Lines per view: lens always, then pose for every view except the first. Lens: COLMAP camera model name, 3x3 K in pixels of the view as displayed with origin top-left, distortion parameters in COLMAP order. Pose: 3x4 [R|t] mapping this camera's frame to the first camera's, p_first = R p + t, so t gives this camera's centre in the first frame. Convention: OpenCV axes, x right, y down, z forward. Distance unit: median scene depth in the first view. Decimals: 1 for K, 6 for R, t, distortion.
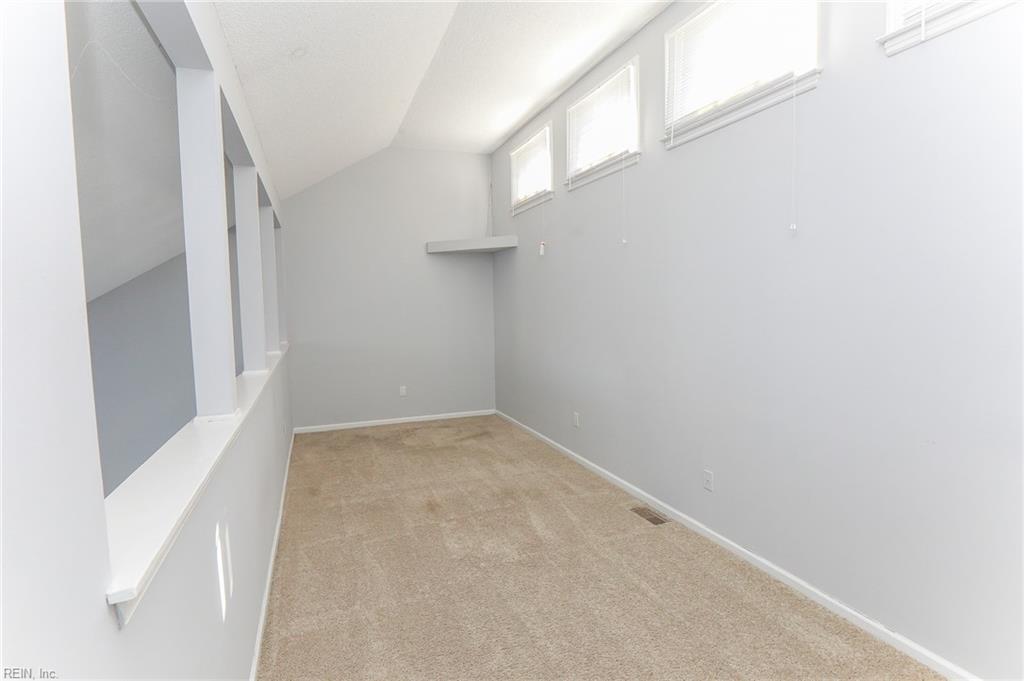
lens RADIAL K [[470.2, 0, 502.1], [0, 470.2, 340.7], [0, 0, 1]] dist [-0.059056, 0.024084]
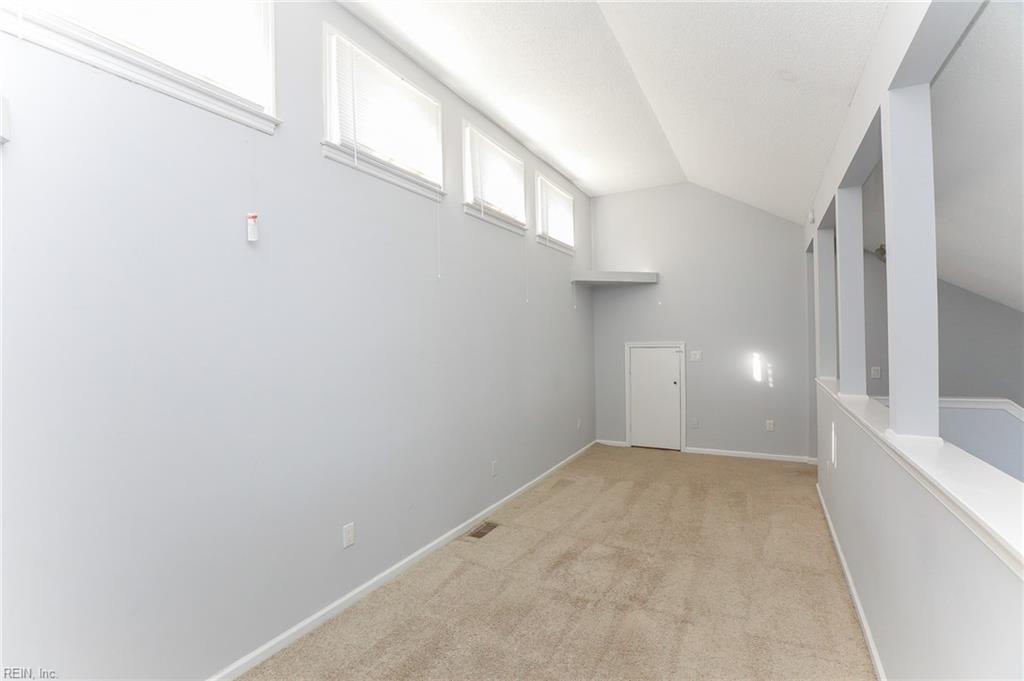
lens RADIAL K [[488.8, 0, 502.1], [0, 488.8, 344.7], [0, 0, 1]] dist [-0.034878, 0.012161]
pose [[-0.618514, -0.006789, 0.785745, -0.650435], [0.056547, 0.996986, 0.053125, -0.105468], [-0.783737, 0.077290, -0.616265, 1.544055]]
